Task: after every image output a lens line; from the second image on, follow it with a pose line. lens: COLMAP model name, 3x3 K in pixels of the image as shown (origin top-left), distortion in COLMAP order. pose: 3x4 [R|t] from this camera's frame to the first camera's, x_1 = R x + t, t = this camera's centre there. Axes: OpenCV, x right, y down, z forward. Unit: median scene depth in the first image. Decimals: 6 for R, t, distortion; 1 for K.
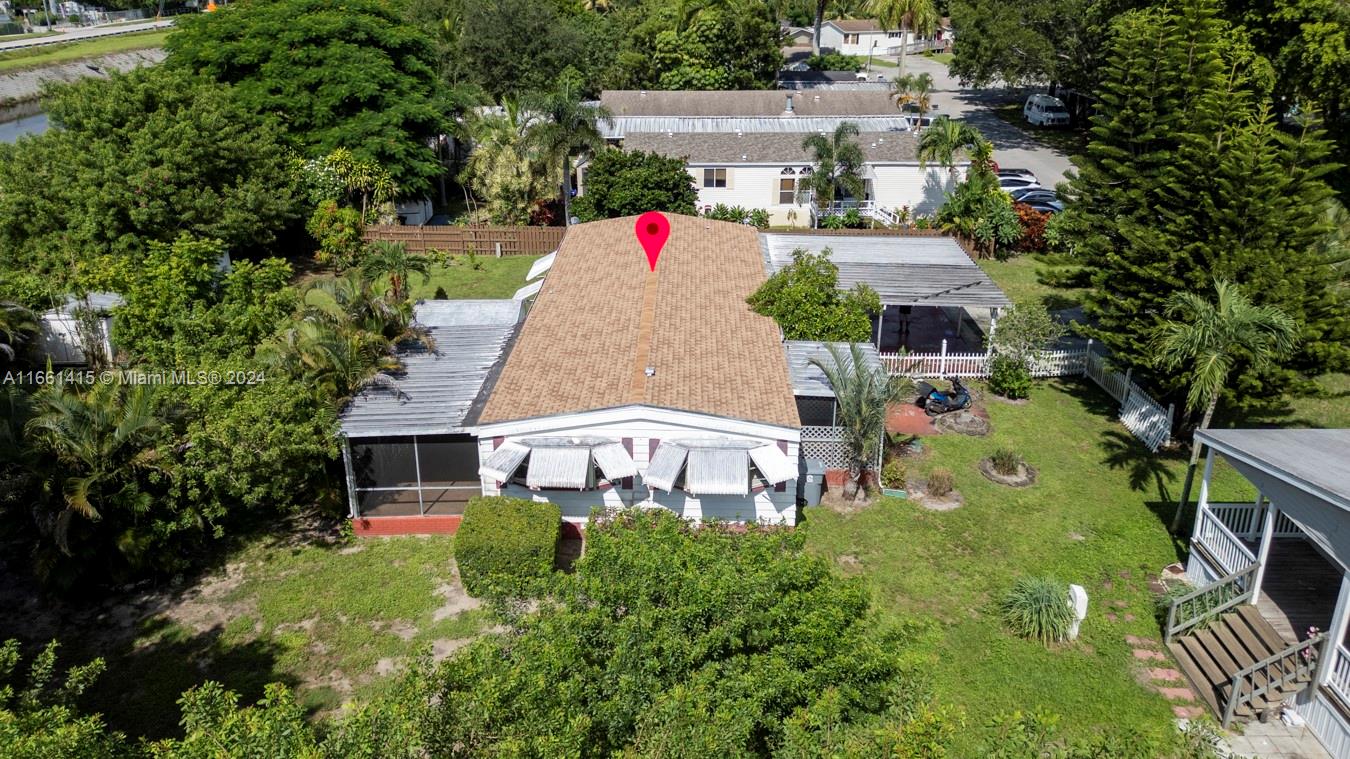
lens RADIAL K [[938.1, 0, 675.0], [0, 938.1, 379.5], [0, 0, 1]] dist [0.062412, -0.044382]
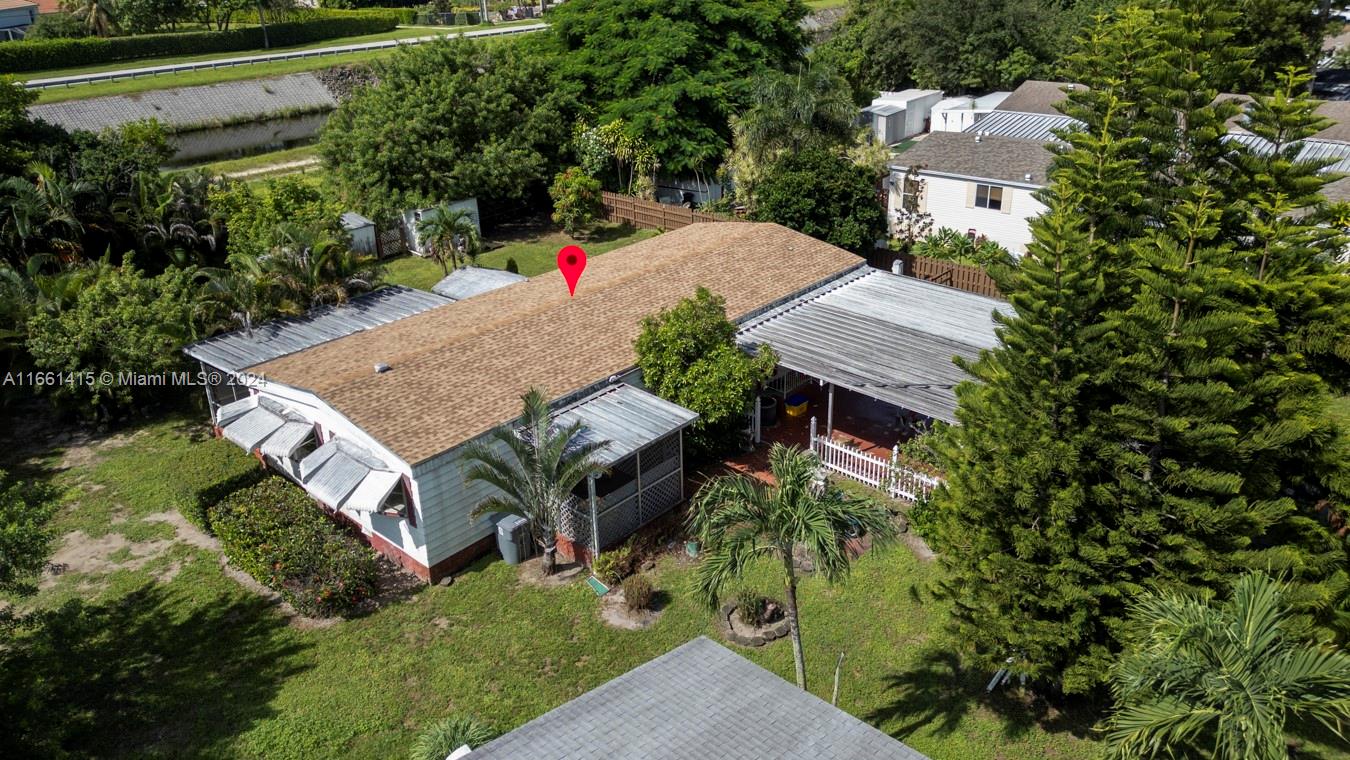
lens RADIAL K [[940.7, 0, 677.0], [0, 940.7, 426.1], [0, 0, 1]] dist [0.057846, -0.001072]
pose [[0.754277, 0.284245, -0.591837, 0.604714], [-0.244440, 0.958200, 0.148669, -0.129274], [0.609356, 0.032531, 0.792229, 0.309717]]
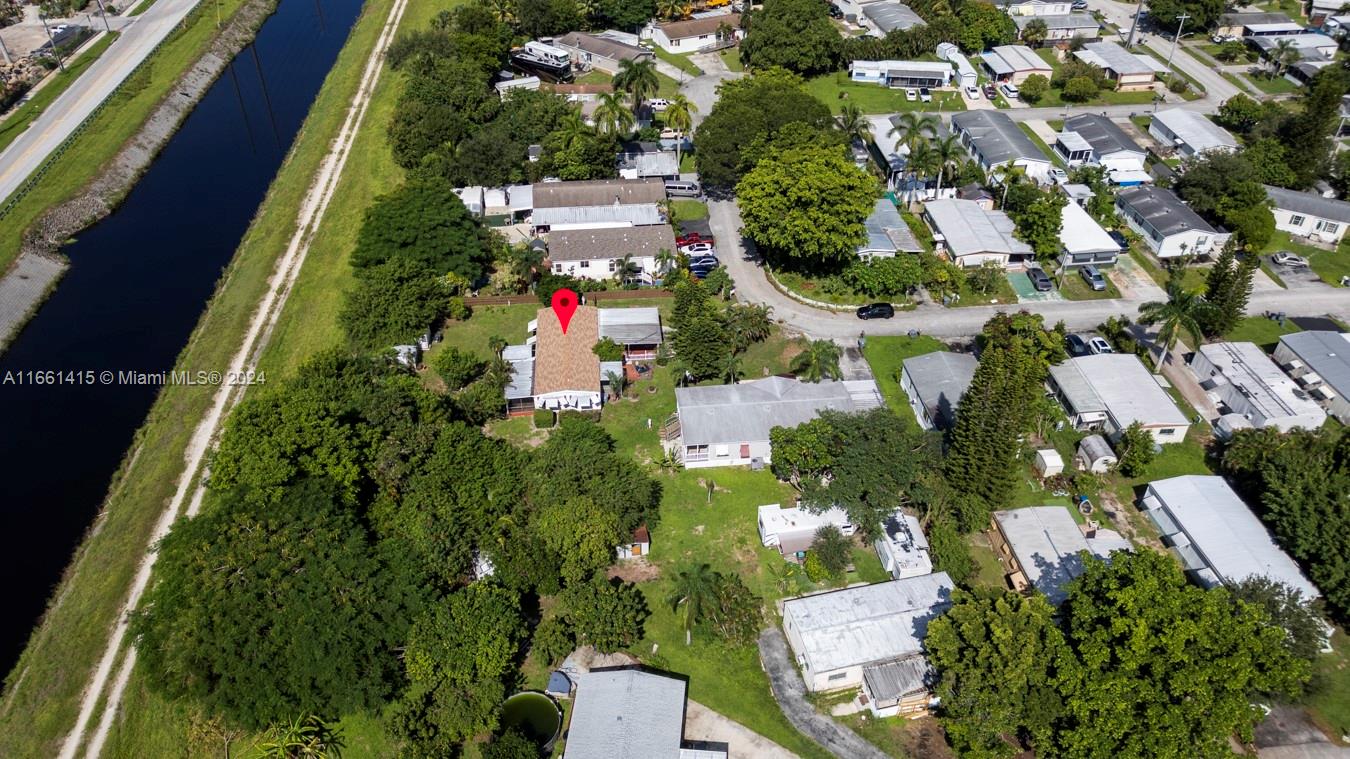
lens RADIAL K [[938.1, 0, 675.0], [0, 938.1, 379.5], [0, 0, 1]] dist [0.062412, -0.044382]
pose [[0.994201, -0.071122, 0.080656, 0.094112], [0.050083, 0.969979, 0.237974, -0.830019], [-0.095160, -0.232555, 0.967917, -2.713167]]
